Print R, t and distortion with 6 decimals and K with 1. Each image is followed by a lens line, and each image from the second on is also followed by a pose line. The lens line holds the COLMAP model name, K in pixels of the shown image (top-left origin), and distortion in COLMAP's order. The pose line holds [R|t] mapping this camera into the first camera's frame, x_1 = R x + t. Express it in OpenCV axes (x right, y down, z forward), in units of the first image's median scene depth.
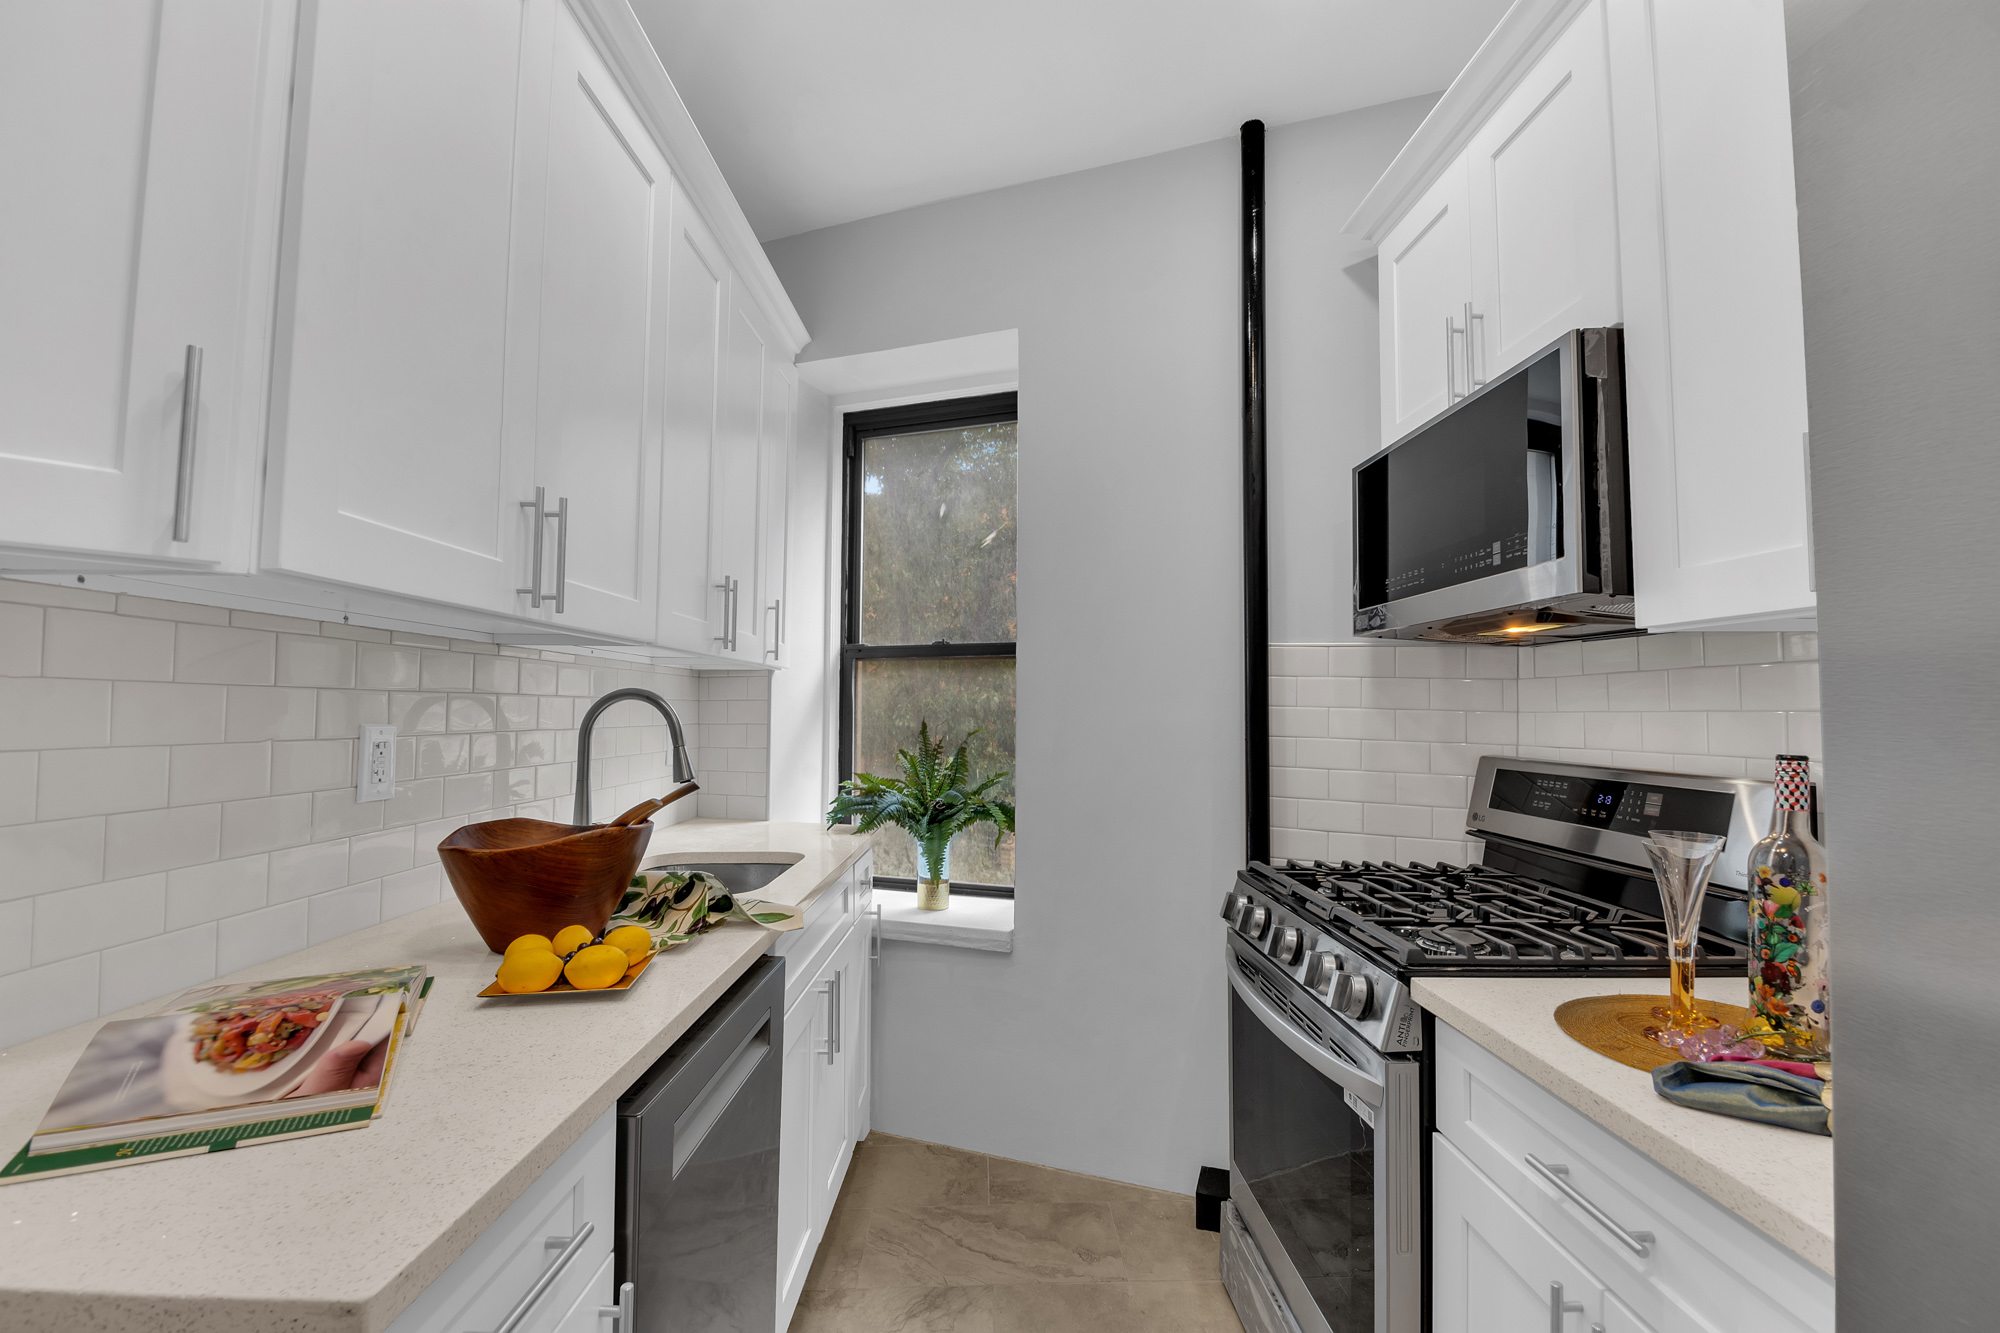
lens RADIAL K [[943.2, 0, 1000.0], [0, 943.2, 666.5], [0, 0, 1]] dist [-0.011096, -0.000847]
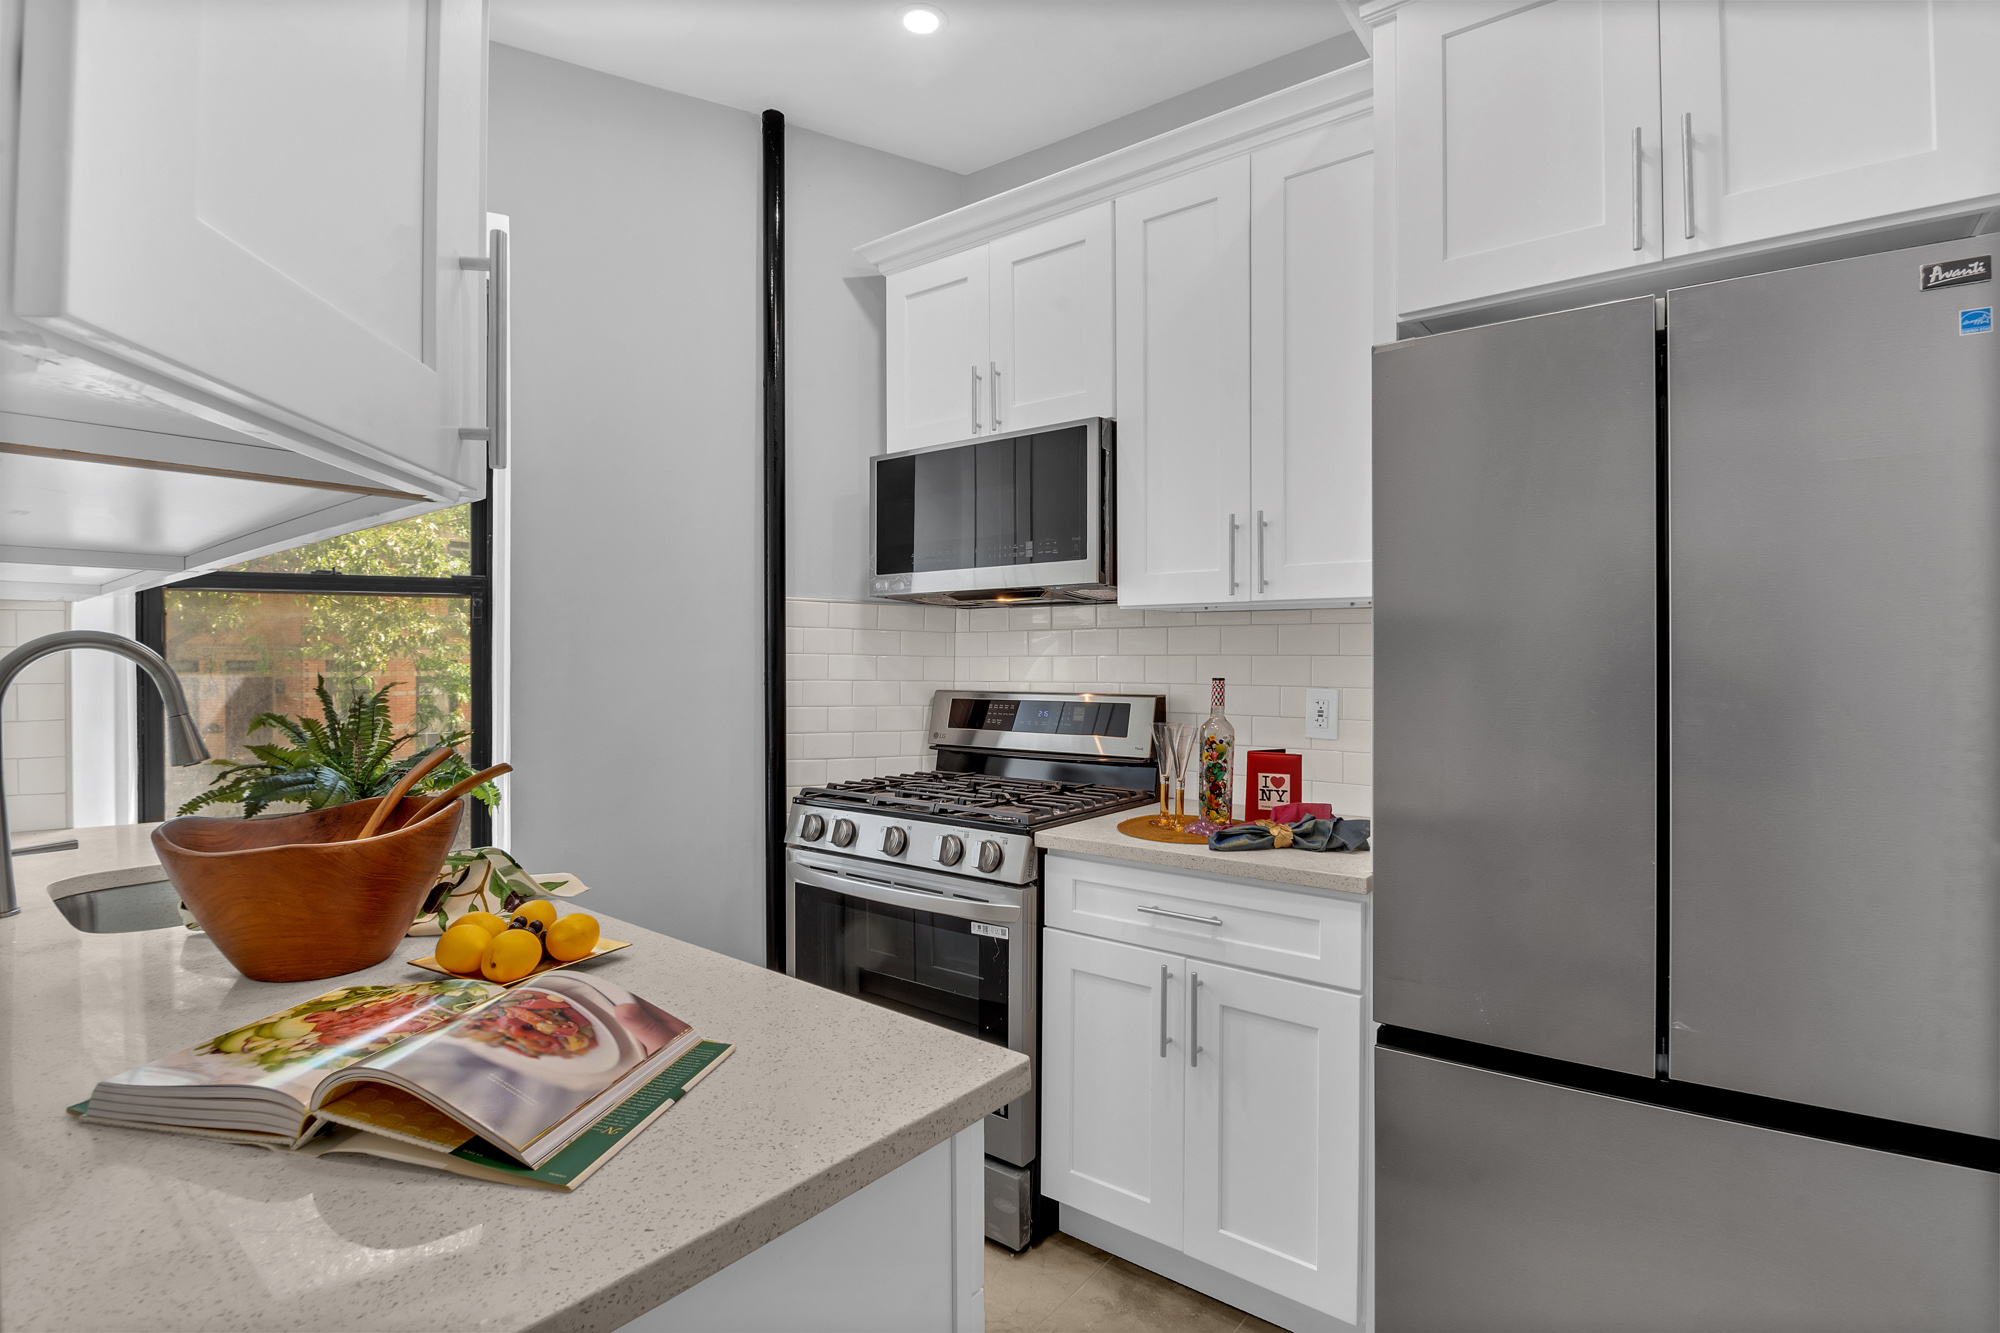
lens RADIAL K [[979.8, 0, 1090.2], [0, 979.8, 674.0], [0, 0, 1]] dist [0.030894, 0.000526]
pose [[0.577689, -0.020627, 0.815996, -0.772770], [-0.031108, 0.998398, 0.047261, -0.000986], [-0.815664, -0.052686, 0.576122, 0.026070]]
